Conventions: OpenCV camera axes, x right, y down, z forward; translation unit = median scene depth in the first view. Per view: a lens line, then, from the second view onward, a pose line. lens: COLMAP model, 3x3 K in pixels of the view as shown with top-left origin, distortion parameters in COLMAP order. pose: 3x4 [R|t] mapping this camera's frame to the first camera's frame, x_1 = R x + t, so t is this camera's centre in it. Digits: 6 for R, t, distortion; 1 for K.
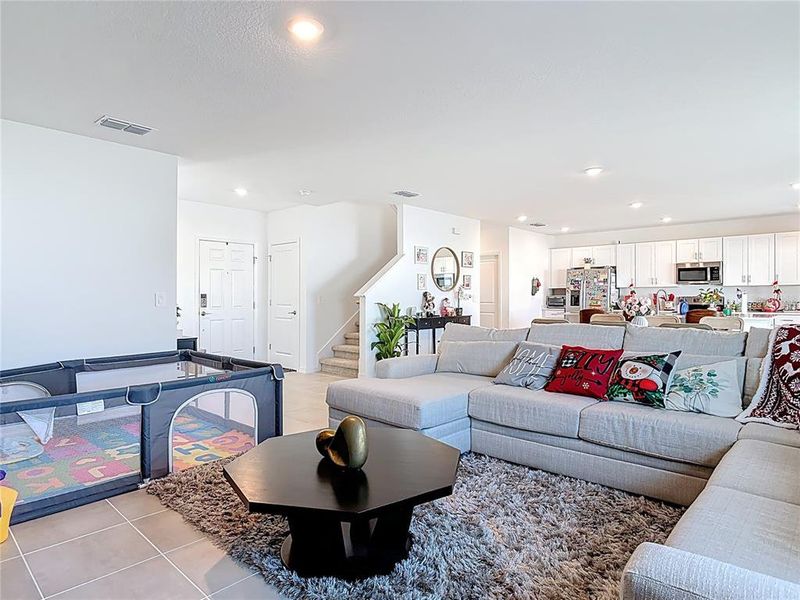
lens RADIAL K [[466.6, 0, 397.8], [0, 466.6, 299.2], [0, 0, 1]] dist [-0.017612, 0.000625]
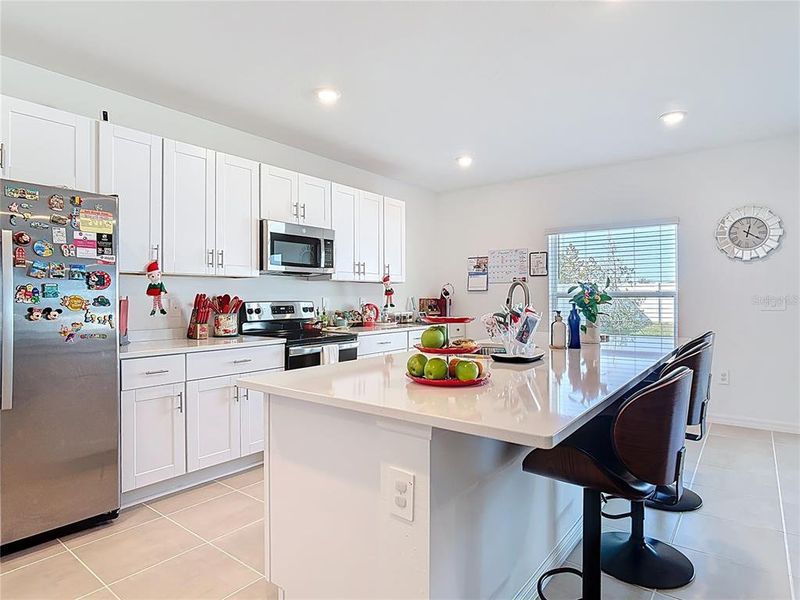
lens RADIAL K [[459.9, 0, 400.0], [0, 459.9, 300.0], [0, 0, 1]] dist [-0.017157, -0.001067]
pose [[-0.083031, -0.003803, 0.996540, 0.213896], [0.006193, 0.999971, 0.004332, -0.009011], [-0.996528, 0.006531, -0.083005, 1.002295]]
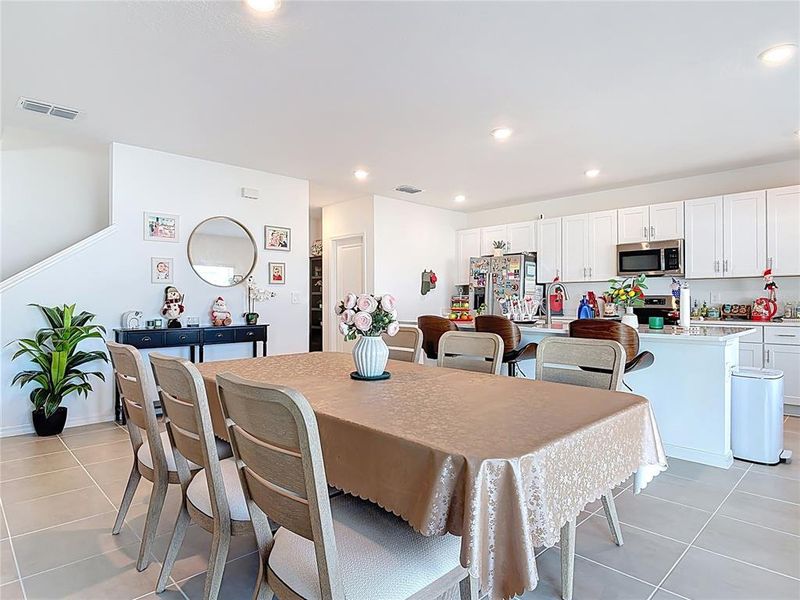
lens RADIAL K [[471.2, 0, 398.9], [0, 471.2, 296.4], [0, 0, 1]] dist [-0.014092, -0.001481]
pose [[0.998570, 0.000215, -0.053454, 0.364120], [-0.000933, 0.999910, -0.013413, 0.004567], [0.053446, 0.013444, 0.998480, 0.361452]]
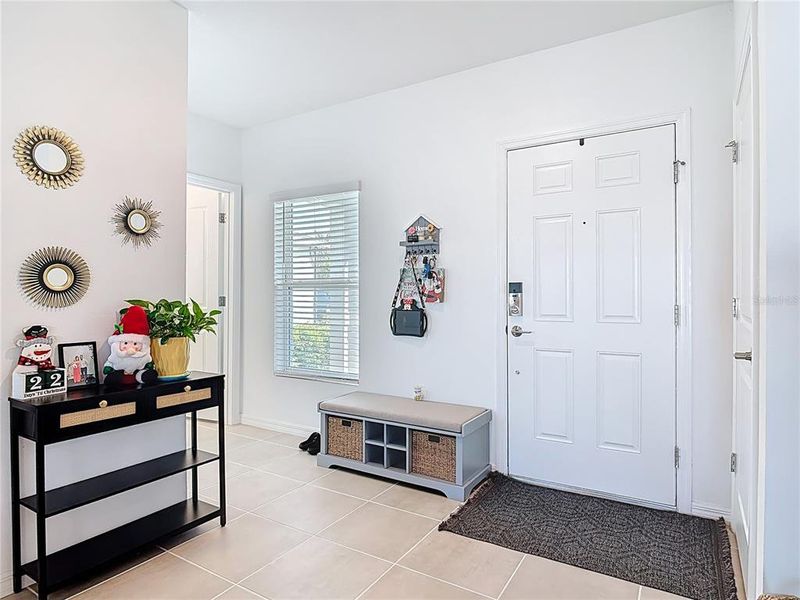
lens RADIAL K [[480.4, 0, 387.8], [0, 480.4, 292.0], [0, 0, 1]] dist [-0.018444, 0.000366]
pose [[0.172226, -0.008274, -0.985023, -0.022883], [-0.005168, 0.999943, -0.009303, 0.001382], [0.985044, 0.006692, 0.172173, 0.696223]]
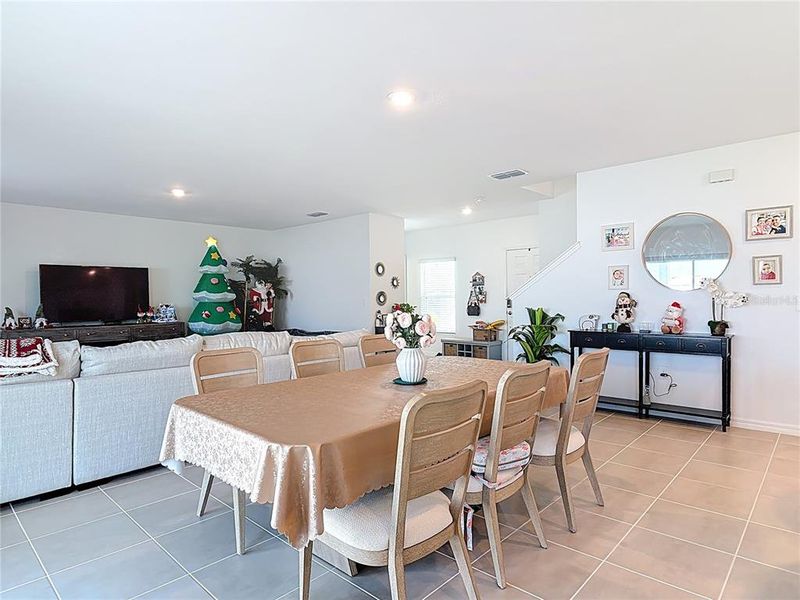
lens RADIAL K [[466.6, 0, 397.8], [0, 466.6, 299.2], [0, 0, 1]] dist [-0.017612, 0.000625]
pose [[-0.004673, 0.005429, -0.999974, 0.635839], [0.004756, 0.999974, 0.005407, -0.009959], [0.999978, -0.004731, -0.004698, 0.616808]]
